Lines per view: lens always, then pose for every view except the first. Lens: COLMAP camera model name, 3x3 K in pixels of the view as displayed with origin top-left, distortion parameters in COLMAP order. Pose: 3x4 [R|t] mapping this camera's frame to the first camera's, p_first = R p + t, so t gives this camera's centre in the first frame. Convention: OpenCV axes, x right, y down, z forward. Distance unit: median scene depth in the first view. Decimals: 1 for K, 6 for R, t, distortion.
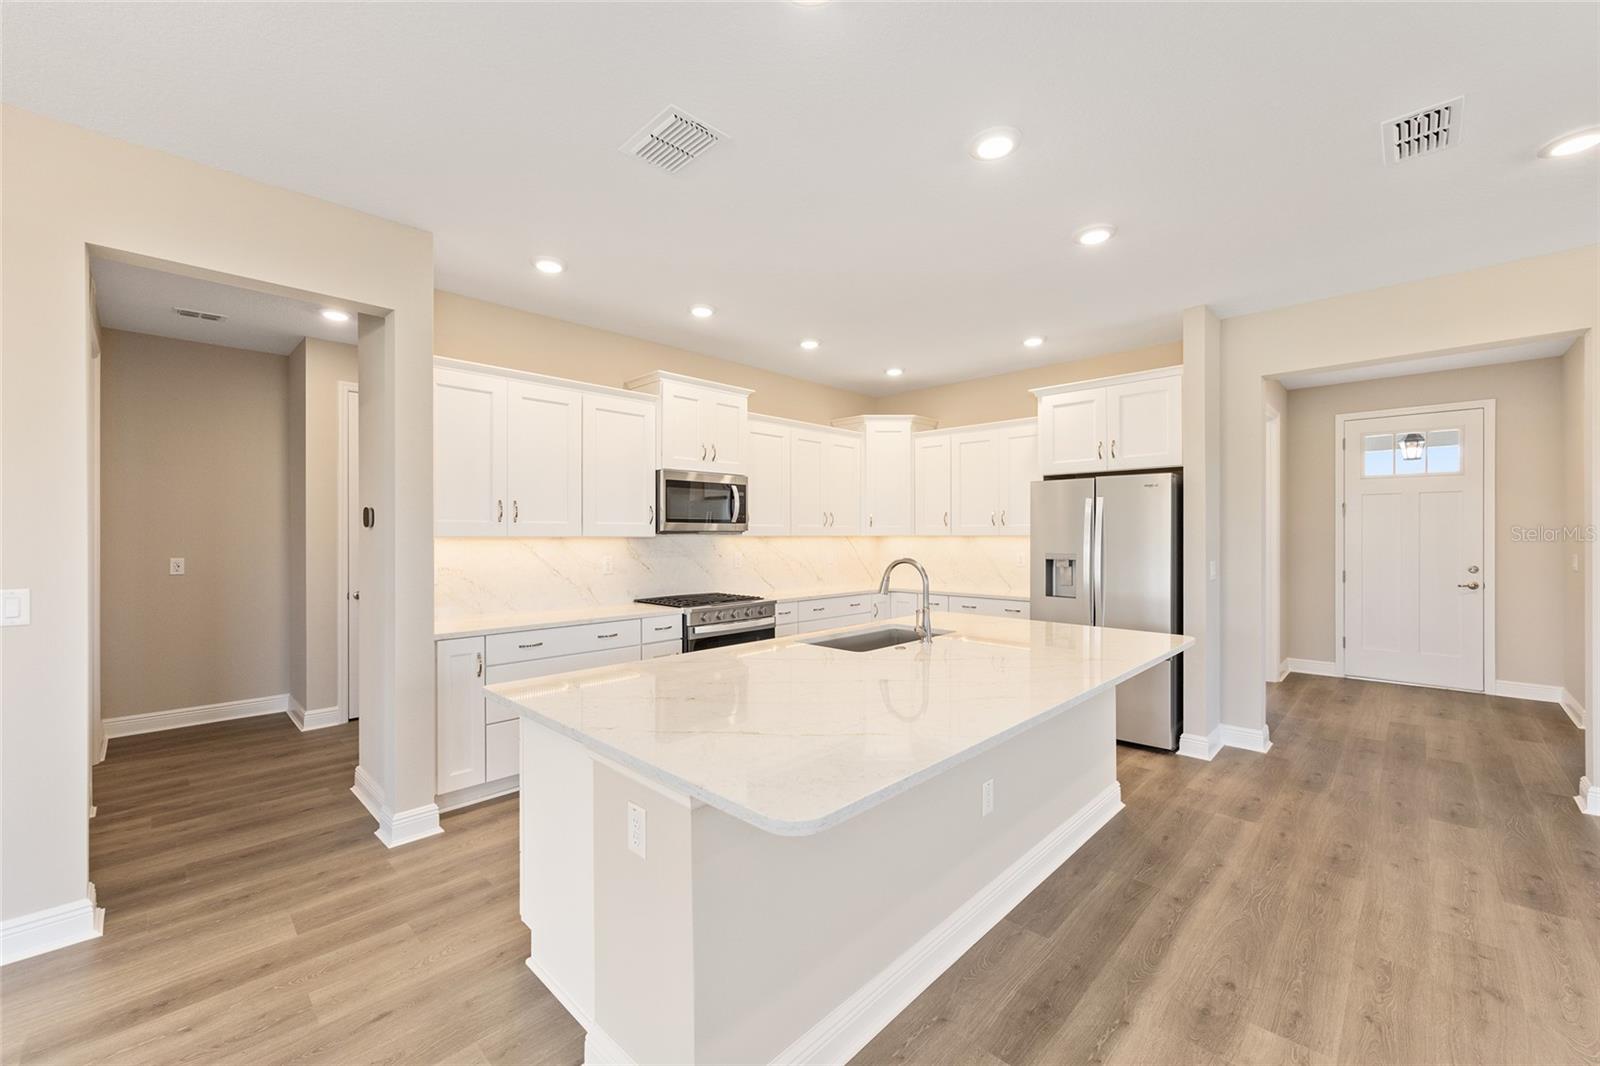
lens RADIAL K [[639.6, 0, 800.6], [0, 639.6, 534.6], [0, 0, 1]] dist [-0.001007, 0.000113]
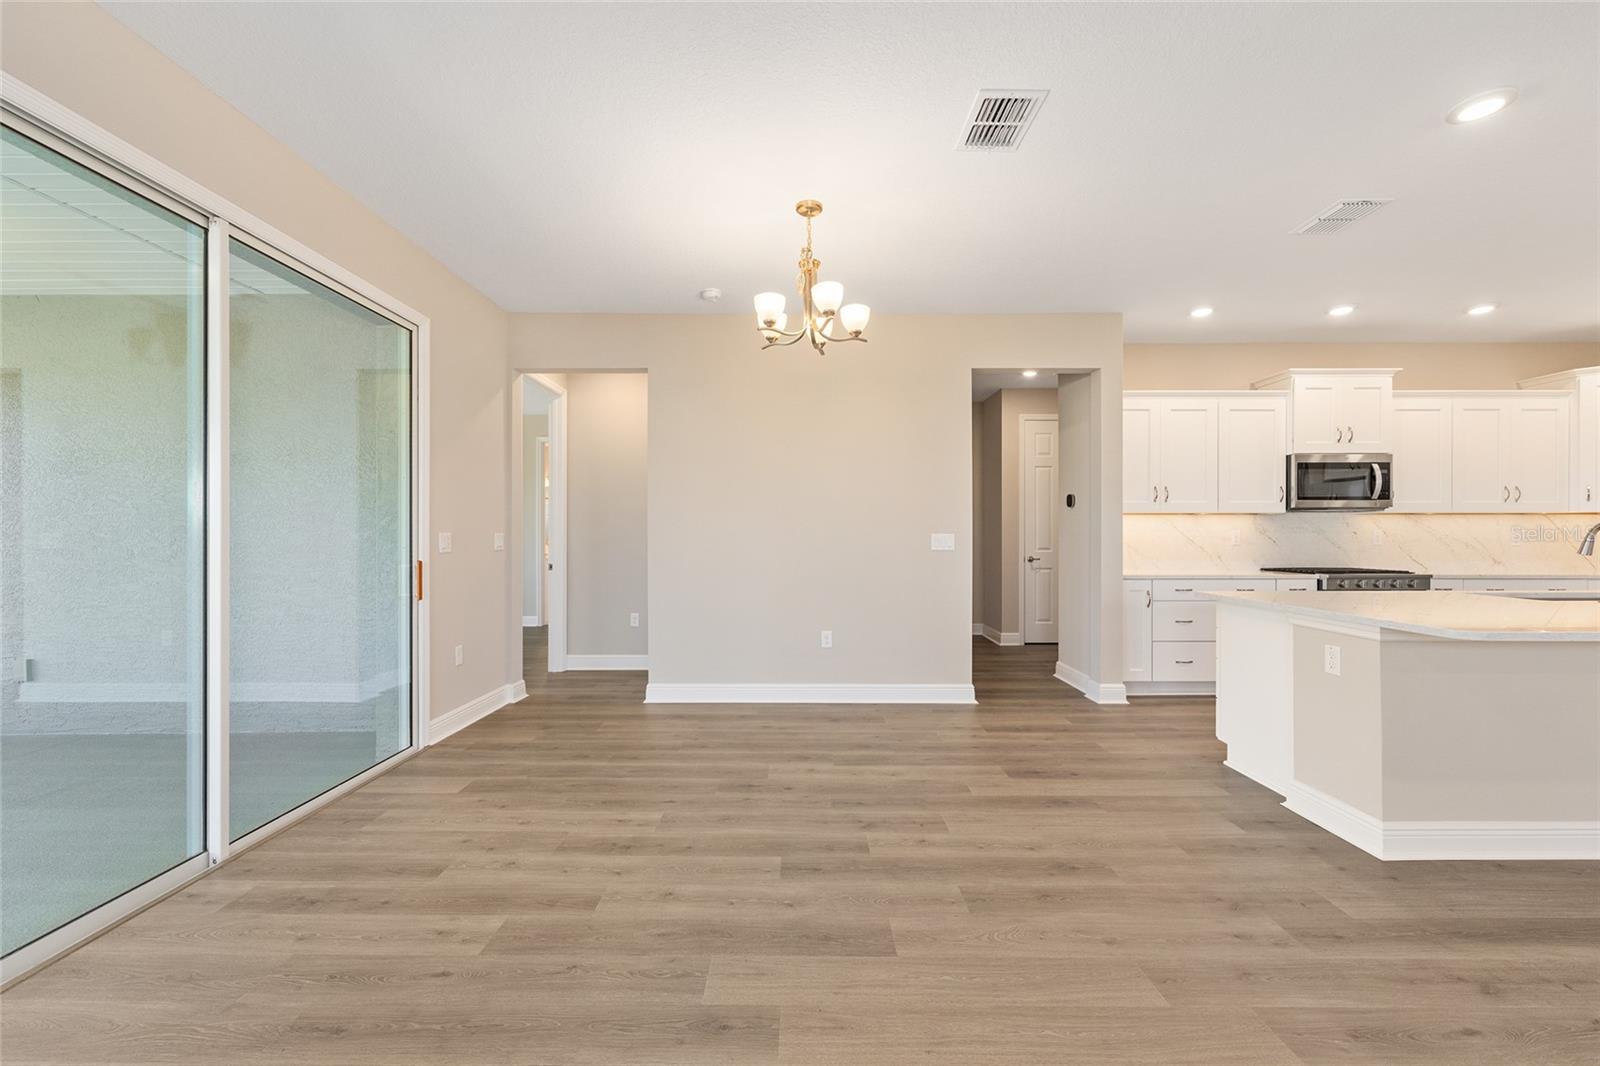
lens RADIAL K [[639.6, 0, 800.6], [0, 639.6, 534.6], [0, 0, 1]] dist [-0.001007, 0.000113]
pose [[0.693100, 0.001668, -0.720839, -0.002159], [-0.000848, 0.999999, 0.001498, 0.040972], [0.720841, -0.000427, 0.693101, -0.426329]]
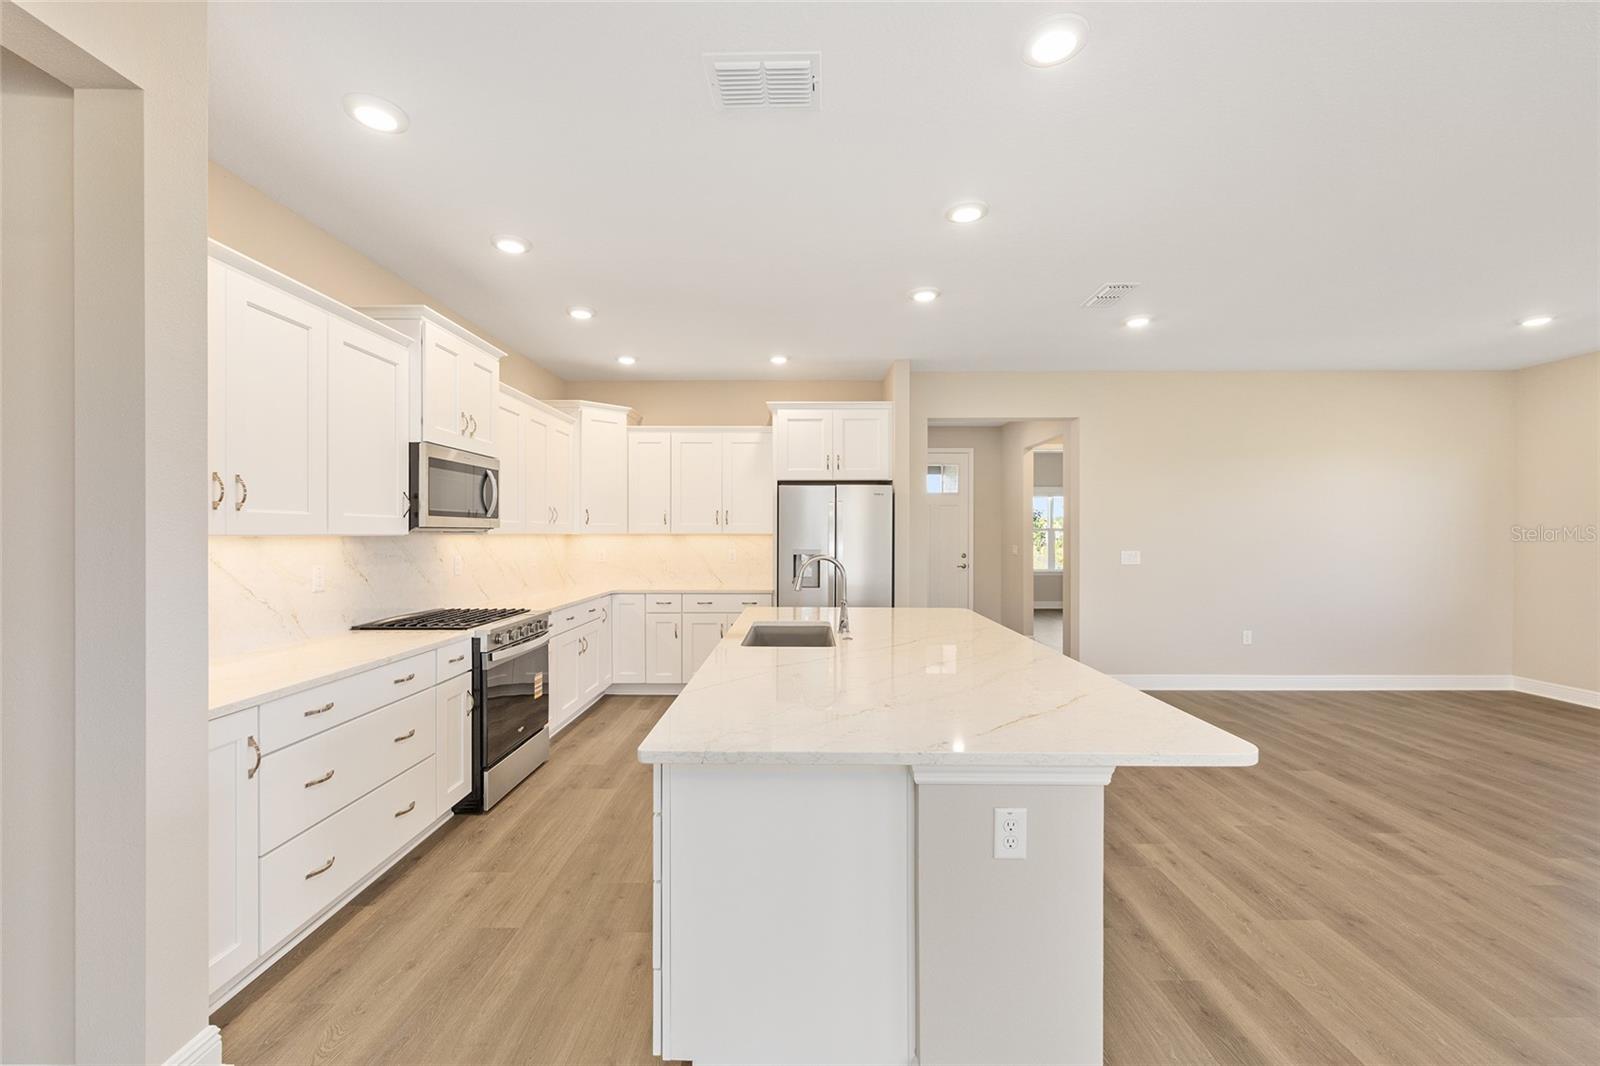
lens RADIAL K [[639.6, 0, 800.6], [0, 639.6, 534.6], [0, 0, 1]] dist [-0.001007, 0.000113]
pose [[0.721391, -0.000221, 0.692528, -0.402930], [-0.001357, 0.999998, 0.001733, 0.000900], [-0.692527, -0.002190, 0.721389, 0.178556]]
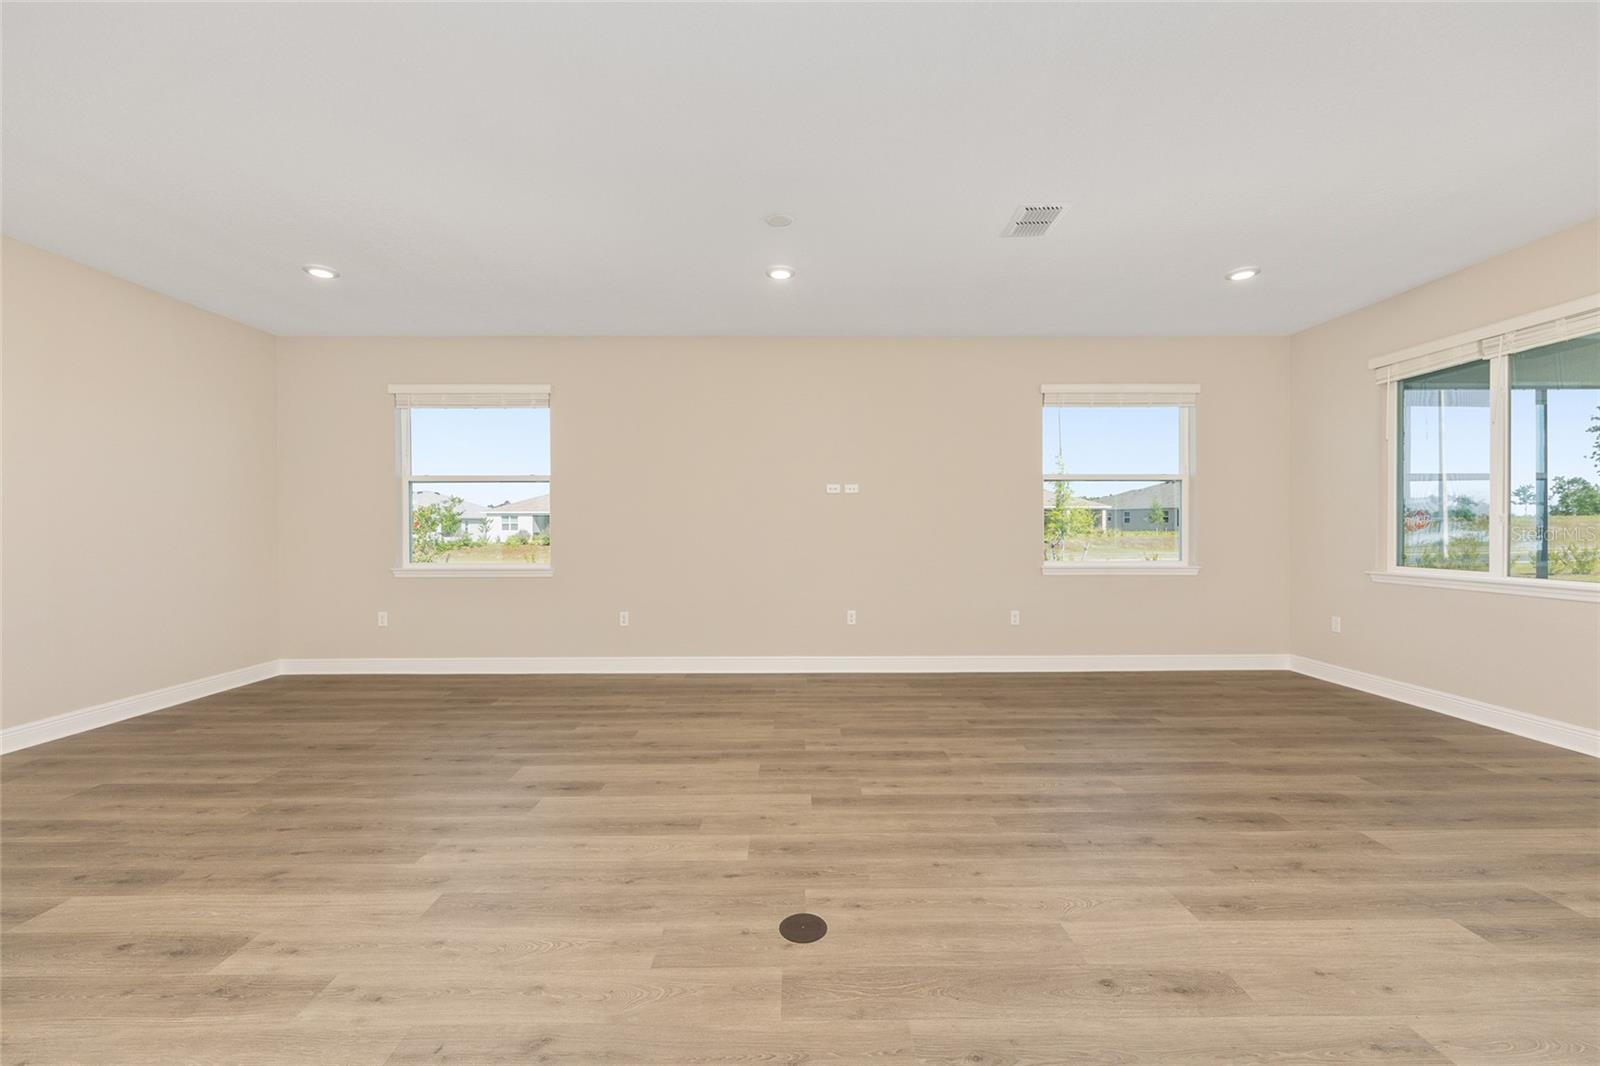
lens RADIAL K [[639.6, 0, 800.6], [0, 639.6, 534.6], [0, 0, 1]] dist [-0.001007, 0.000113]
pose [[-0.704678, -0.001367, 0.709526, -0.042766], [0.003185, 0.999982, 0.005090, 0.043811], [-0.709520, 0.005847, -0.704661, 0.264496]]
